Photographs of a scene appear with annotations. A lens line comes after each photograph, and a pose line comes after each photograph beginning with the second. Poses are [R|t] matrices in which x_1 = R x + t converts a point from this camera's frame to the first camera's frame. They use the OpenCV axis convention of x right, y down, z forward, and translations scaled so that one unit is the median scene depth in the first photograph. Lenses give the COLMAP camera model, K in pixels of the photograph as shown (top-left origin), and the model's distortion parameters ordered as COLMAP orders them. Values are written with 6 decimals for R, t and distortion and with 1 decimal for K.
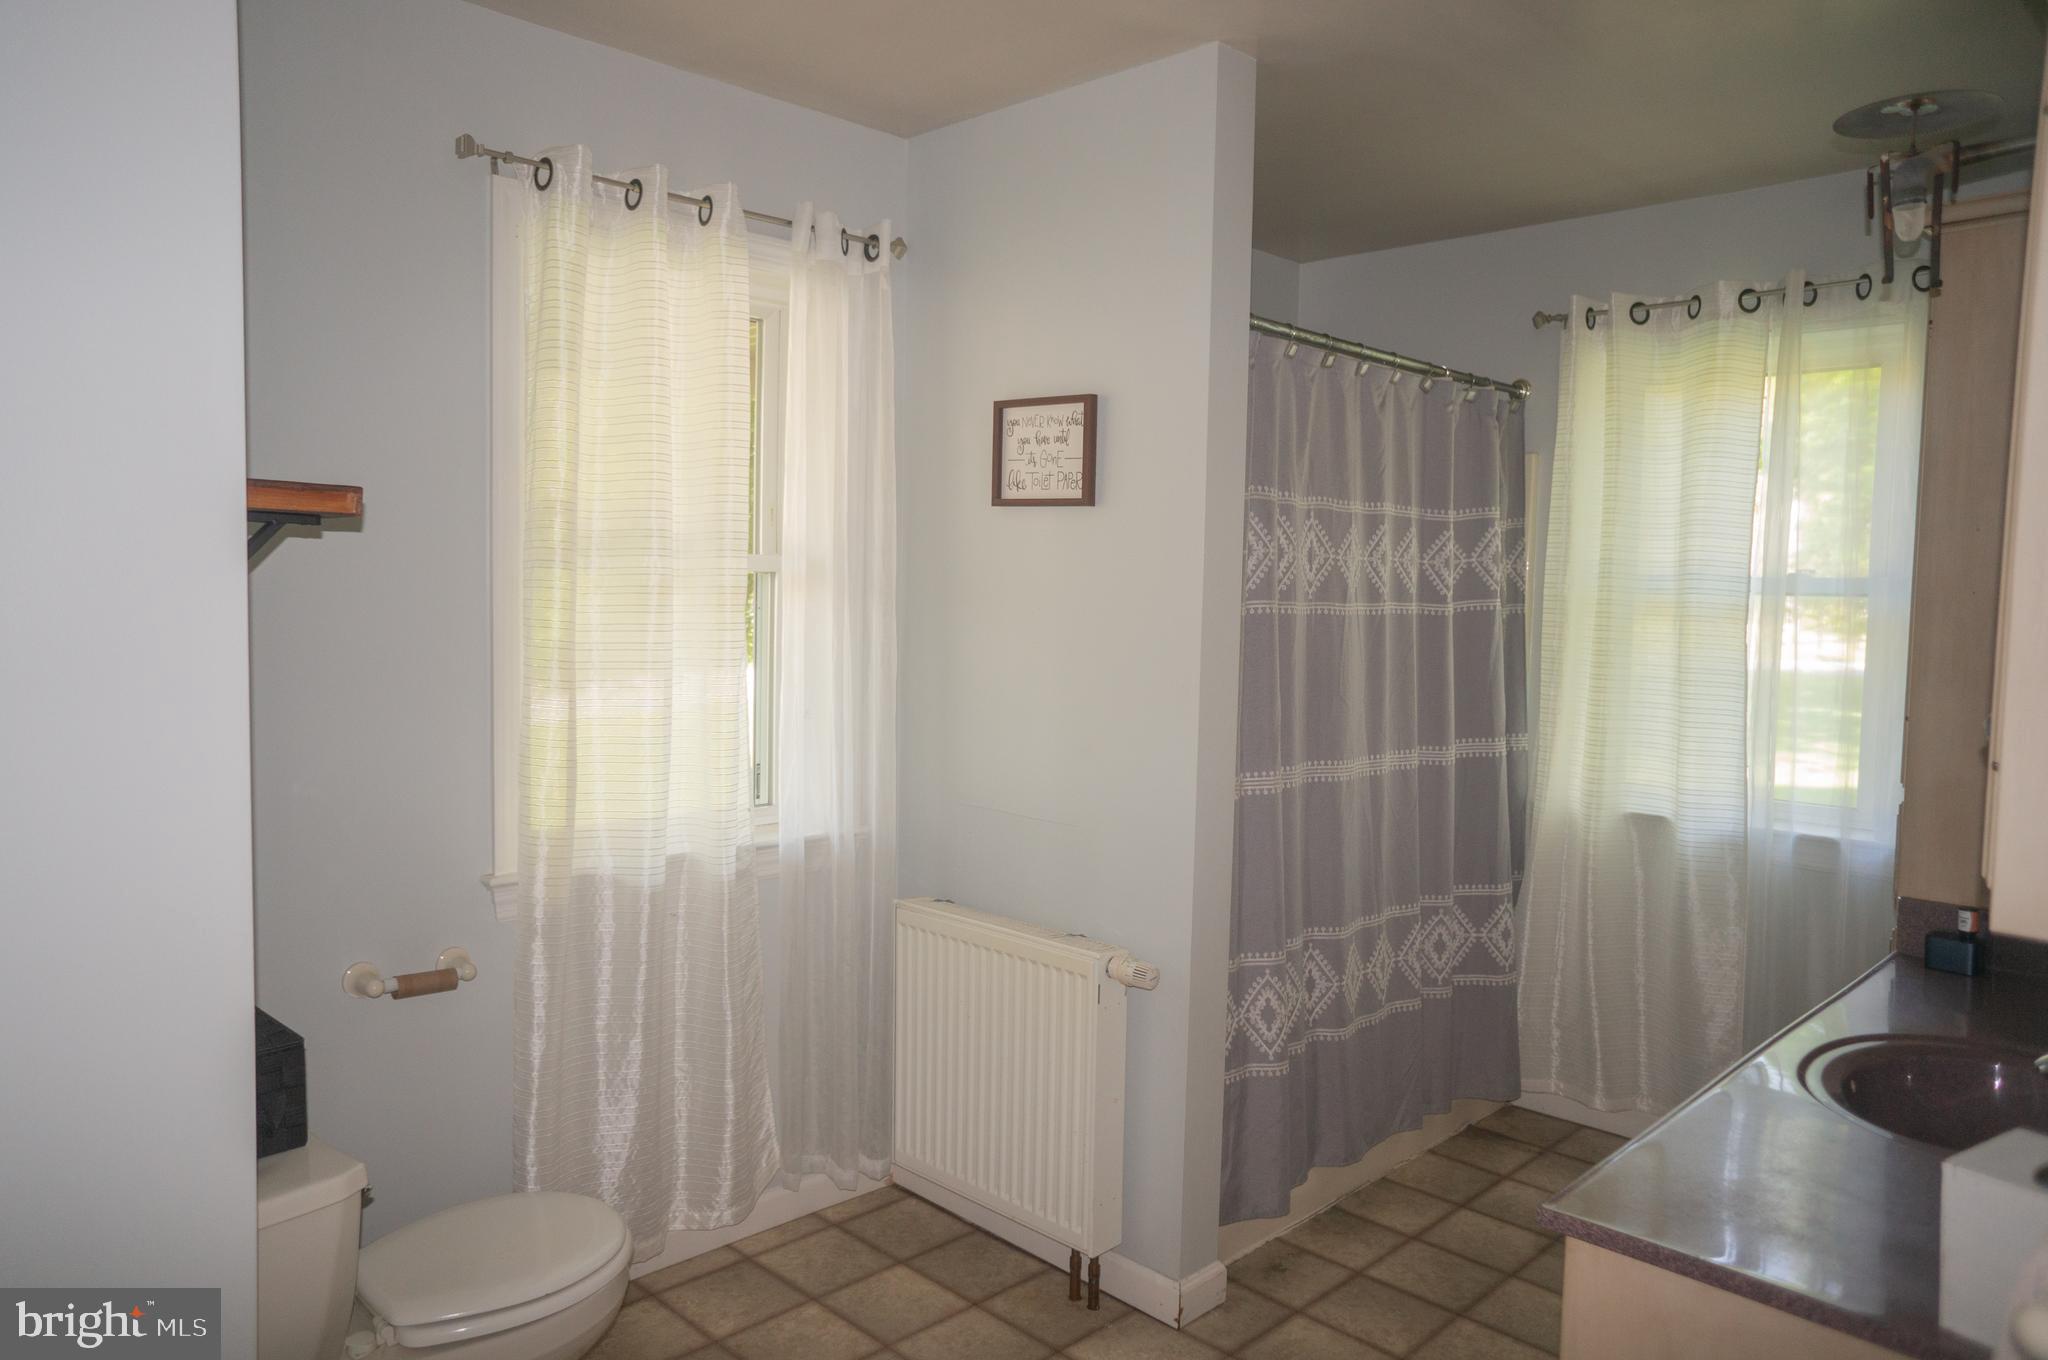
lens RADIAL K [[1397.0, 0, 1009.7], [0, 1397.0, 672.0], [0, 0, 1]] dist [-0.057264, 0.083970]
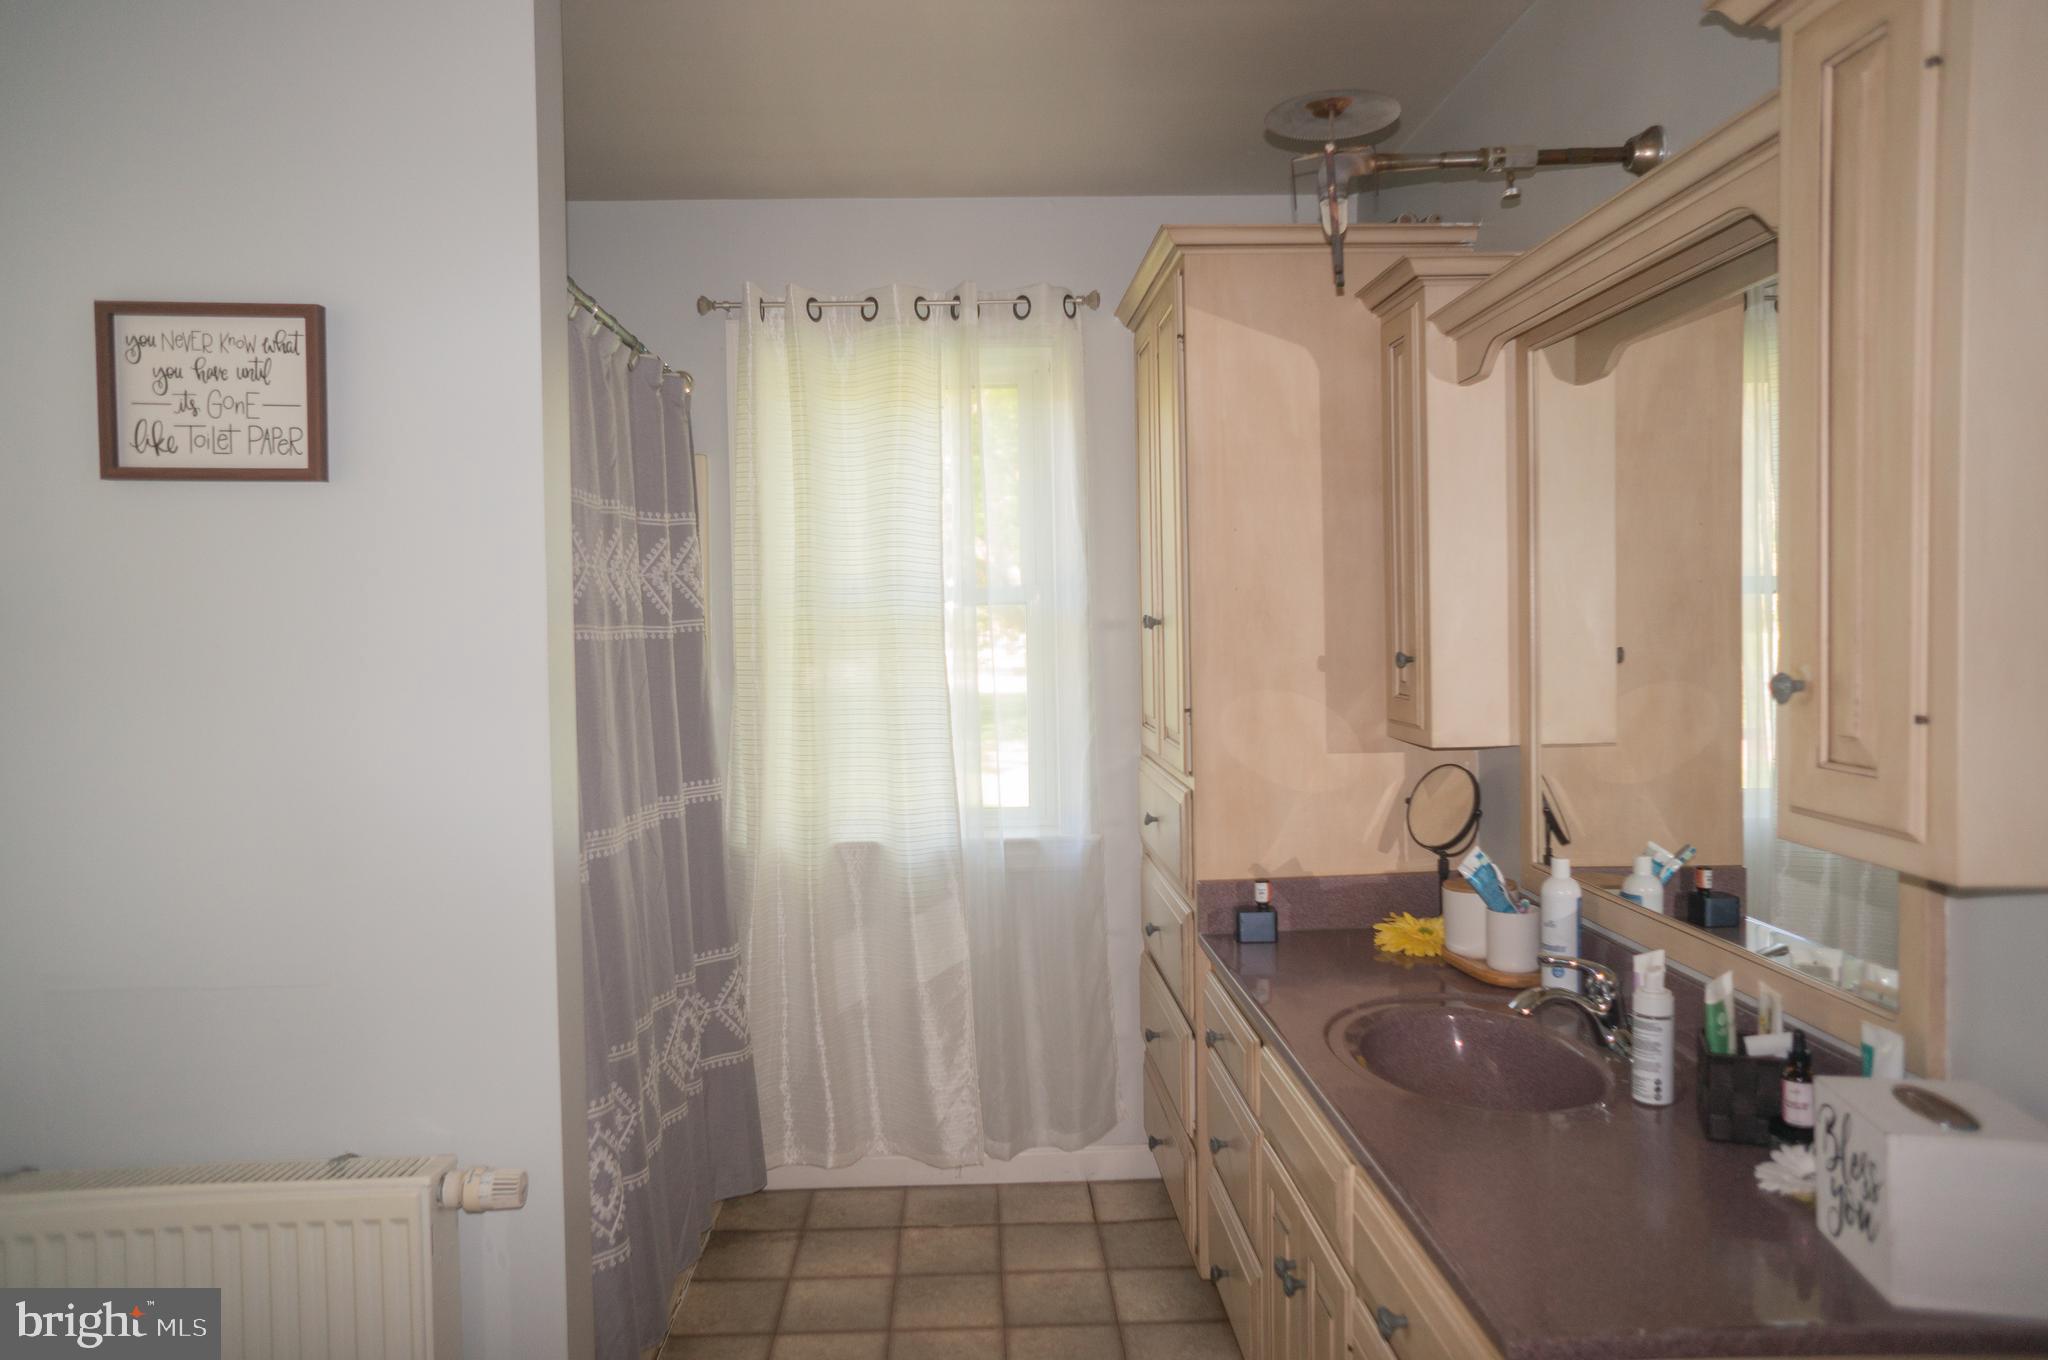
lens RADIAL K [[1397.0, 0, 1019.0], [0, 1397.0, 671.8], [0, 0, 1]] dist [-0.057264, 0.083970]
pose [[0.681453, -0.056870, 0.729649, -0.155930], [0.078744, 0.996886, 0.004157, -0.007860], [-0.727614, 0.054623, 0.683809, 0.276129]]
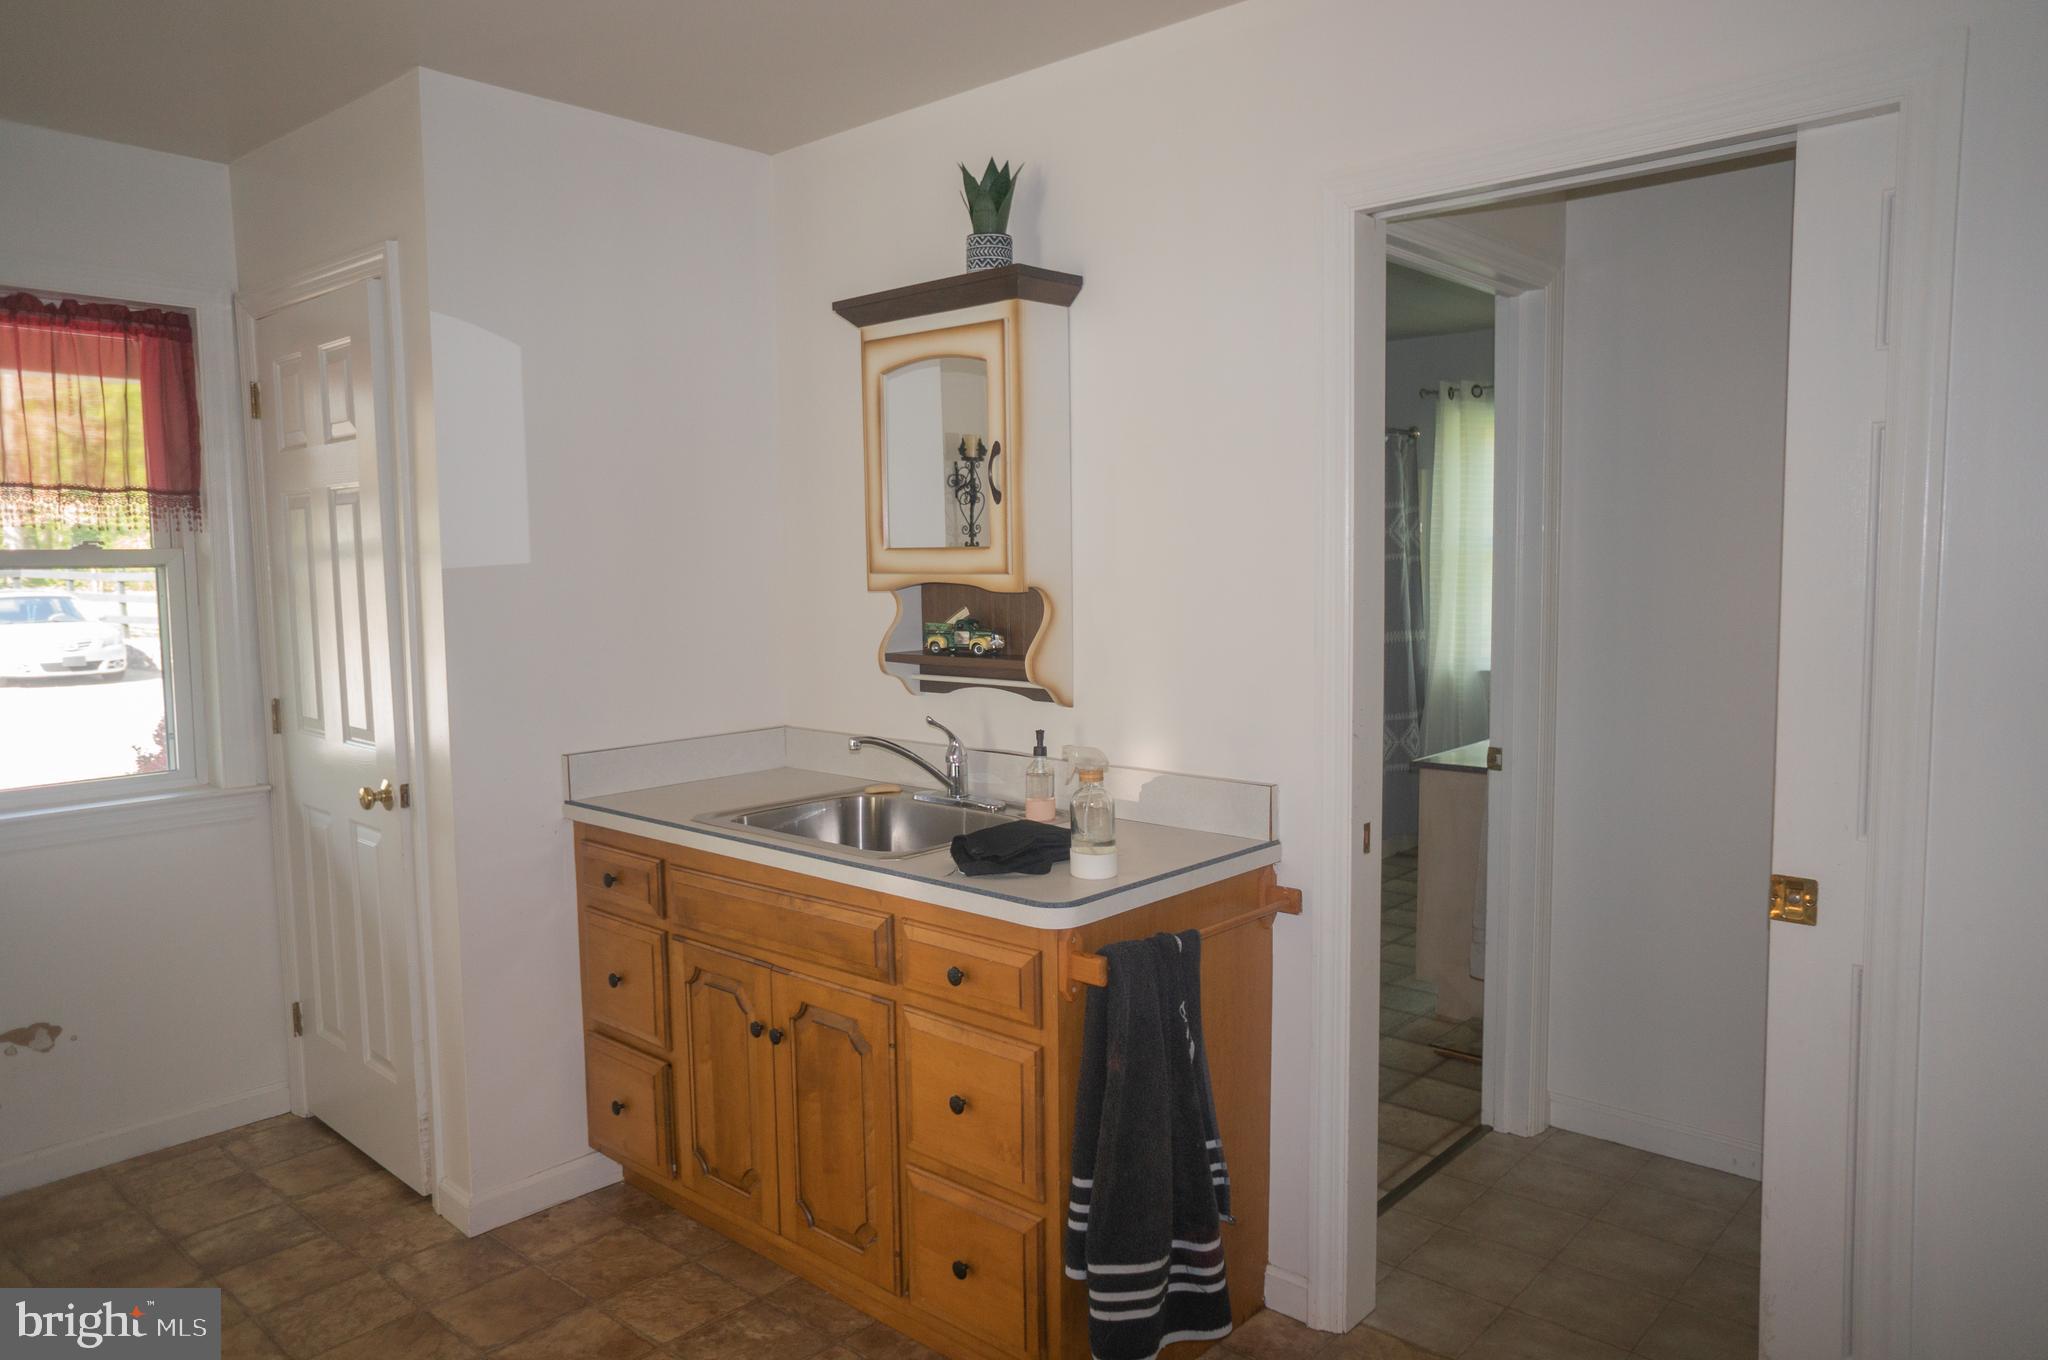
lens RADIAL K [[1397.0, 0, 1005.2], [0, 1397.0, 665.8], [0, 0, 1]] dist [-0.057264, 0.083970]
pose [[0.997030, -0.038989, 0.066419, -0.297758], [0.037244, 0.998933, 0.027305, 0.025747], [-0.067413, -0.024751, 0.997418, -0.785582]]
